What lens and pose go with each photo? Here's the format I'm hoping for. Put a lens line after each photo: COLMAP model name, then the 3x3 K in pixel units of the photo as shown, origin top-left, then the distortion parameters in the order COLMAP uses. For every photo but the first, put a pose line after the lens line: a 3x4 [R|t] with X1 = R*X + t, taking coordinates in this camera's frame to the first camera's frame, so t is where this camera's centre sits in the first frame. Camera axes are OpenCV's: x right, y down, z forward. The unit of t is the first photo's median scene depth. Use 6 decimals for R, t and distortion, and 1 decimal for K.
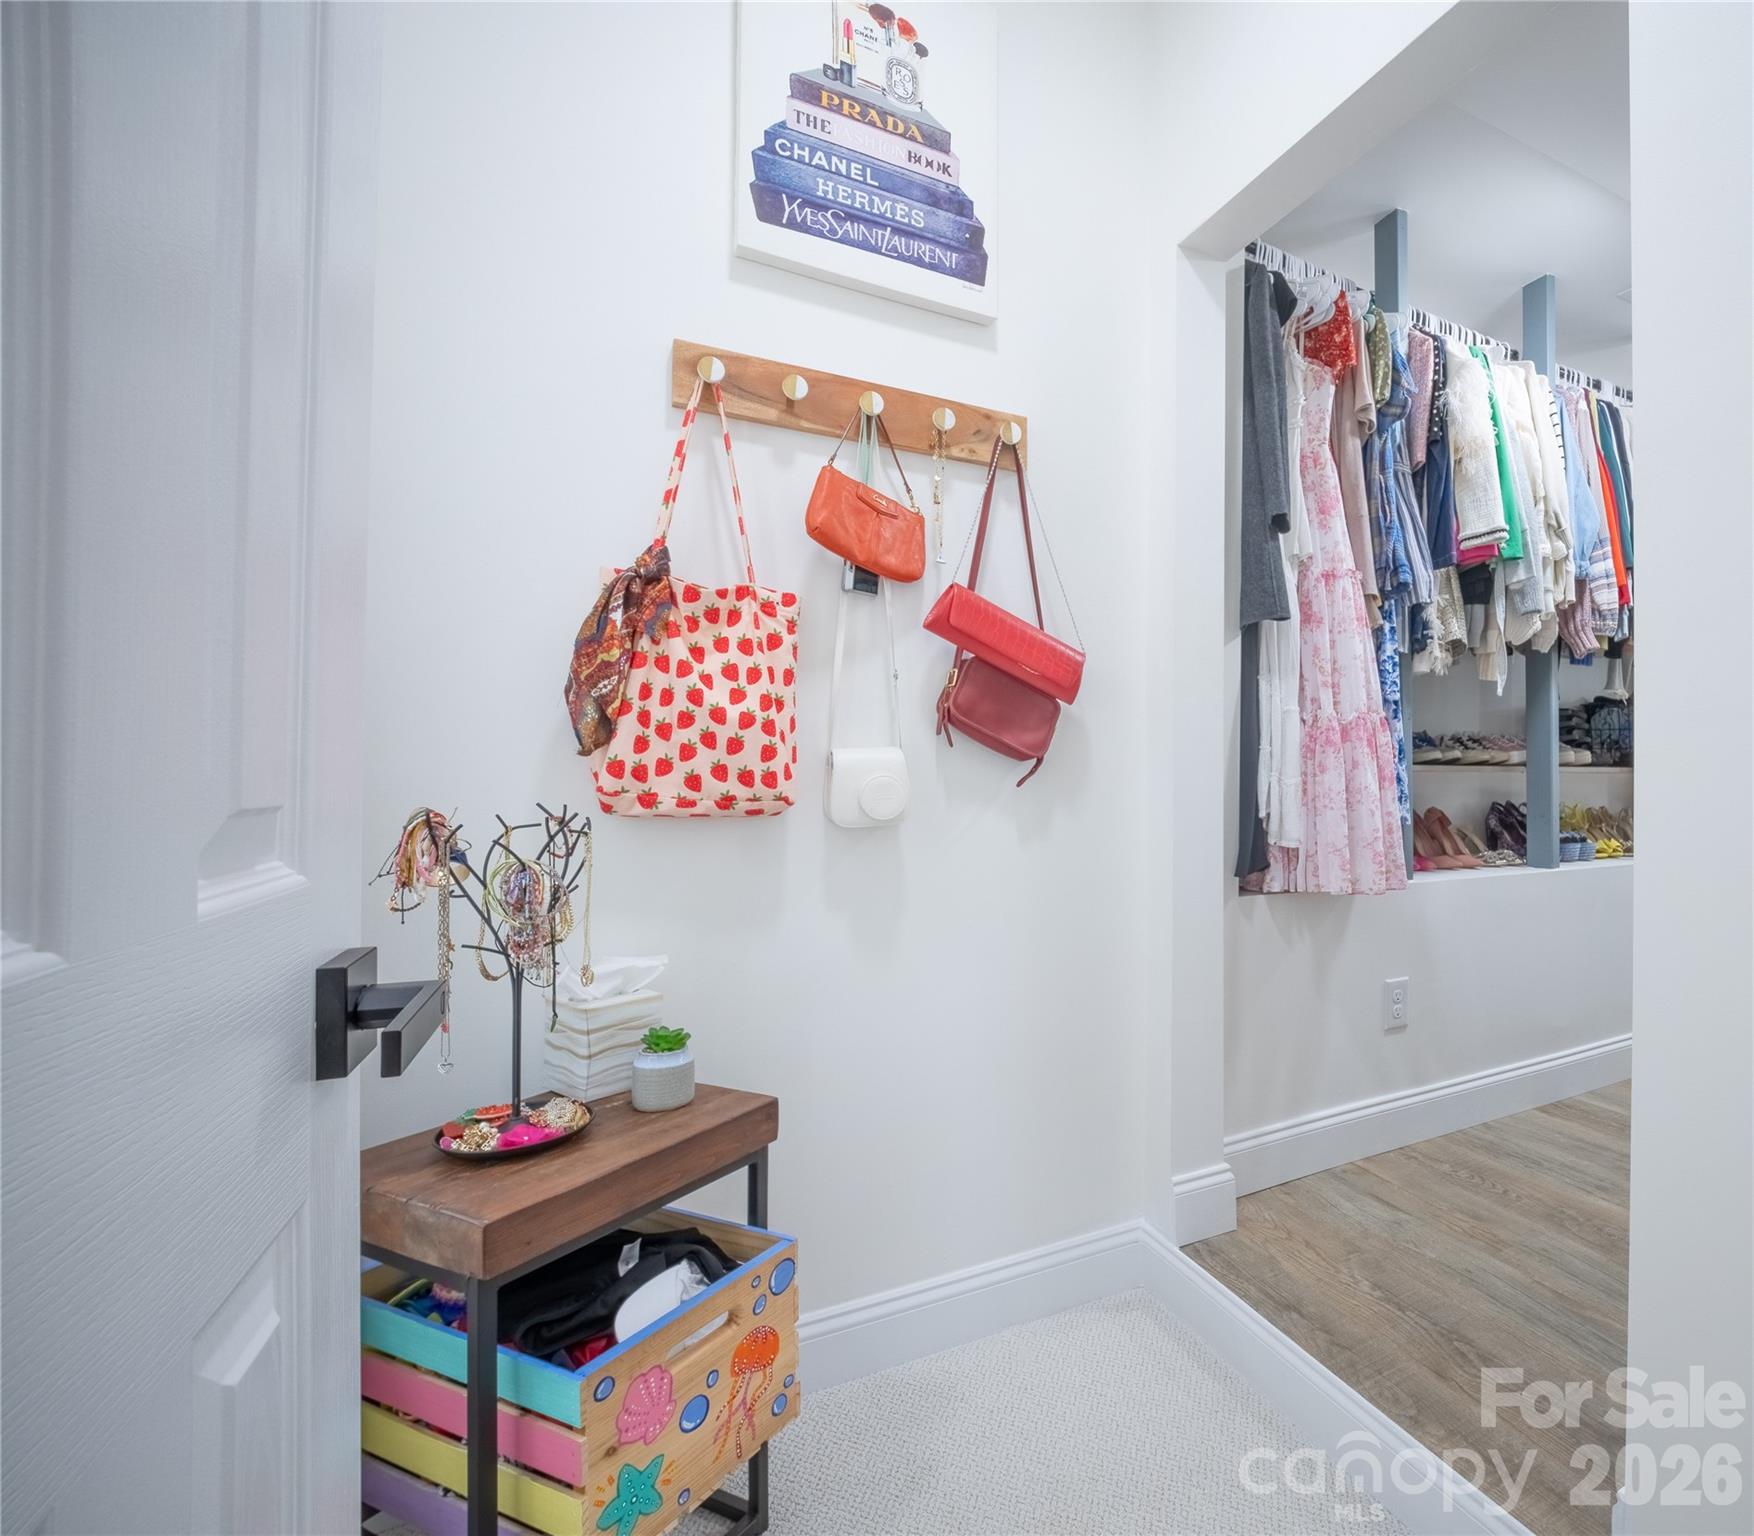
lens RADIAL K [[704.9, 0, 877.8], [0, 704.9, 766.6], [0, 0, 1]] dist [-0.000638, -0.000002]
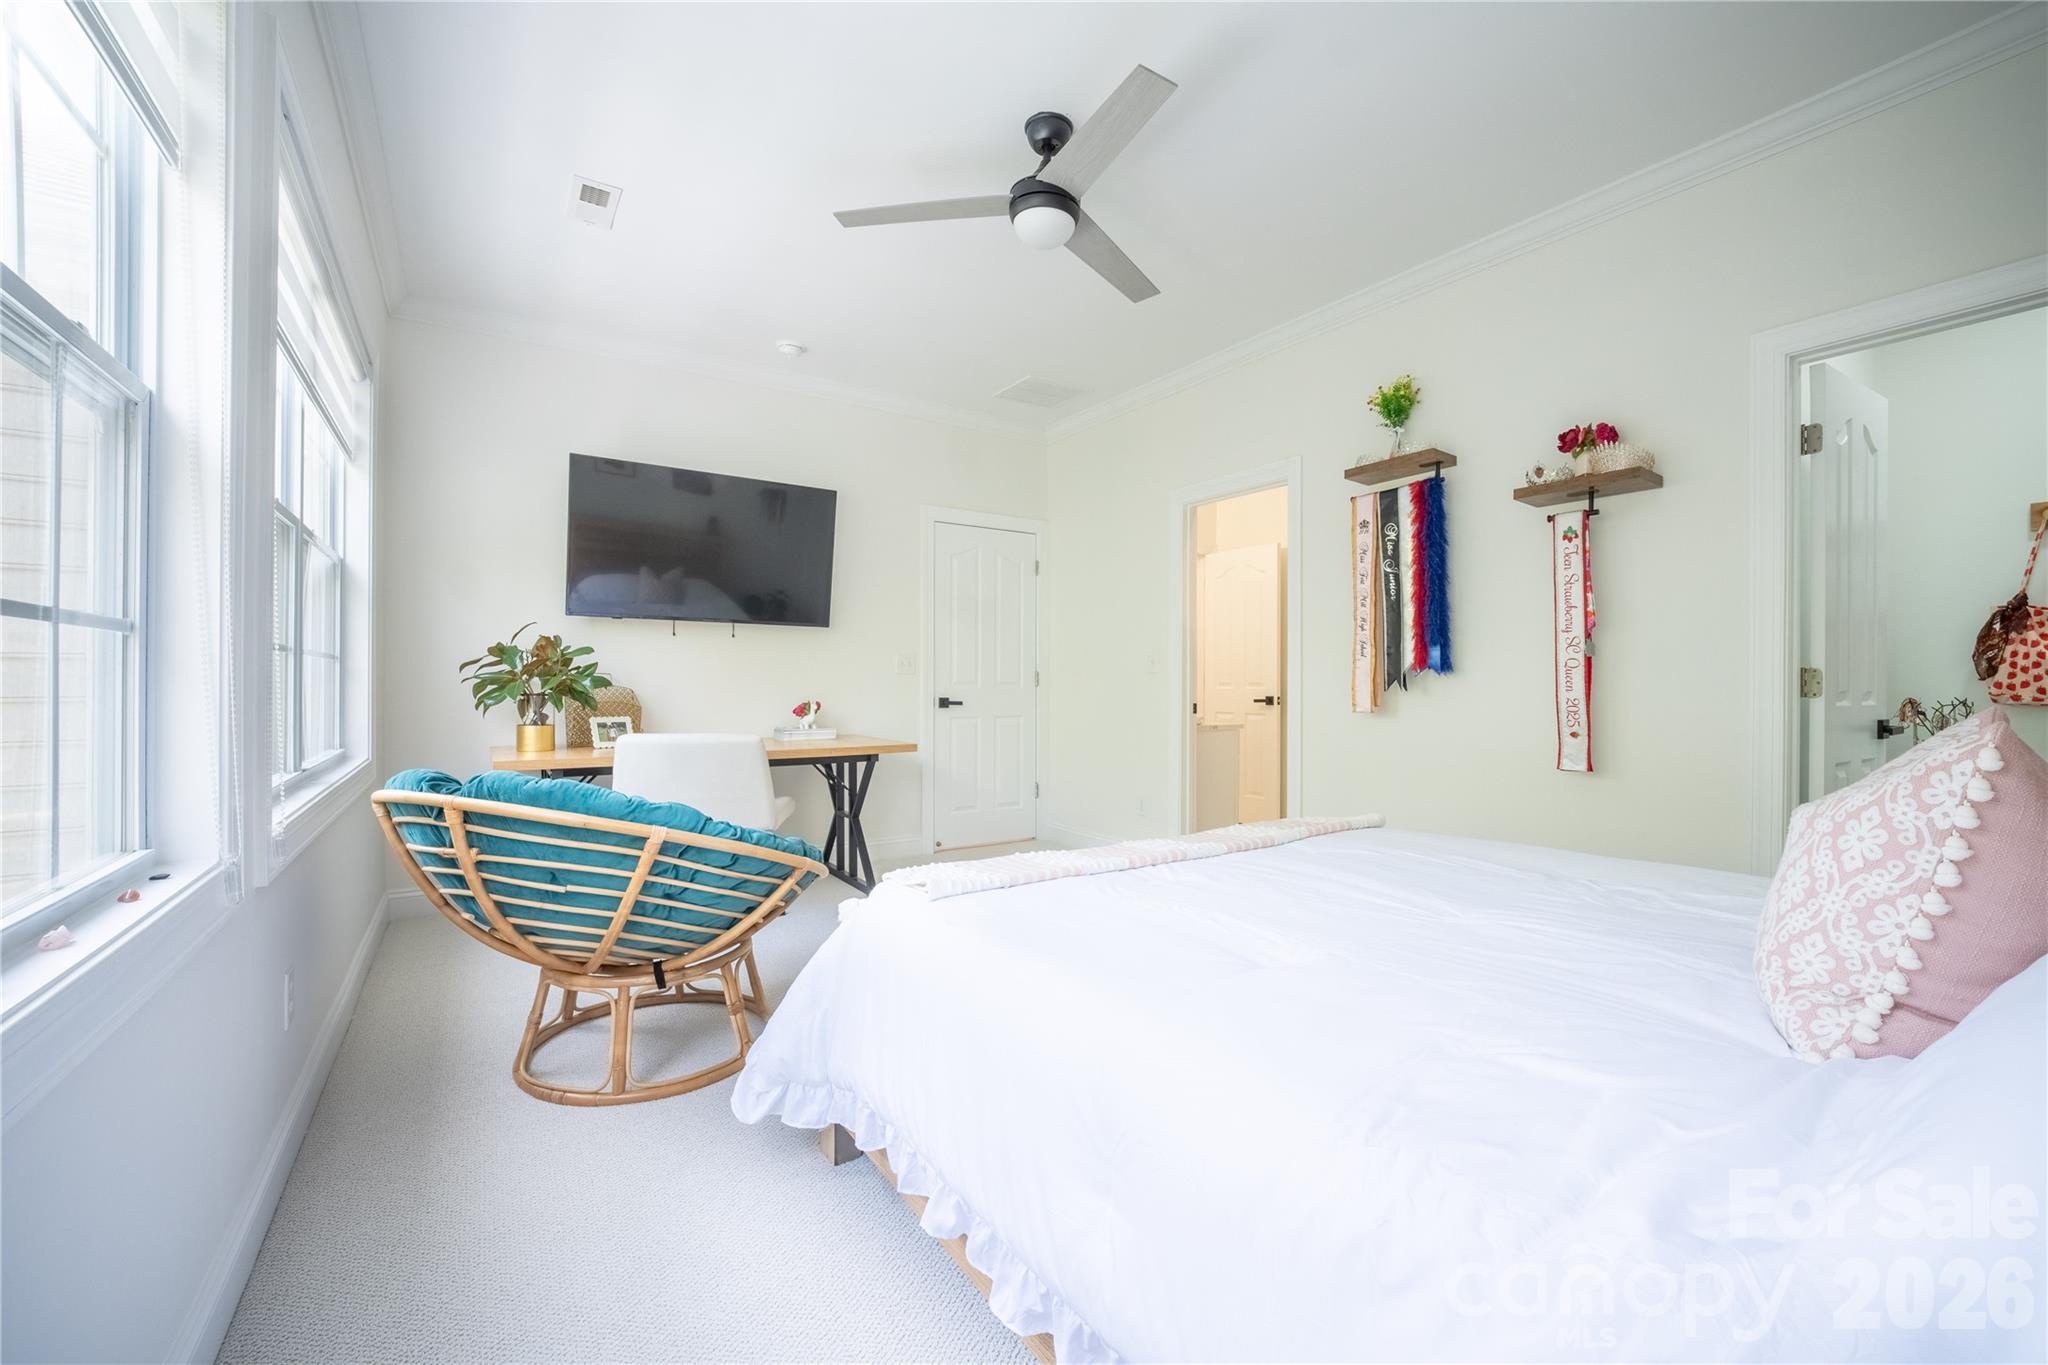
lens RADIAL K [[909.1, 0, 1028.8], [0, 909.1, 679.1], [0, 0, 1]] dist [-0.003101, -0.000475]
pose [[0.164463, -0.007155, -0.986357, 2.228272], [0.009900, 0.999935, -0.005603, -0.035336], [0.986333, -0.008844, 0.164524, -2.927065]]
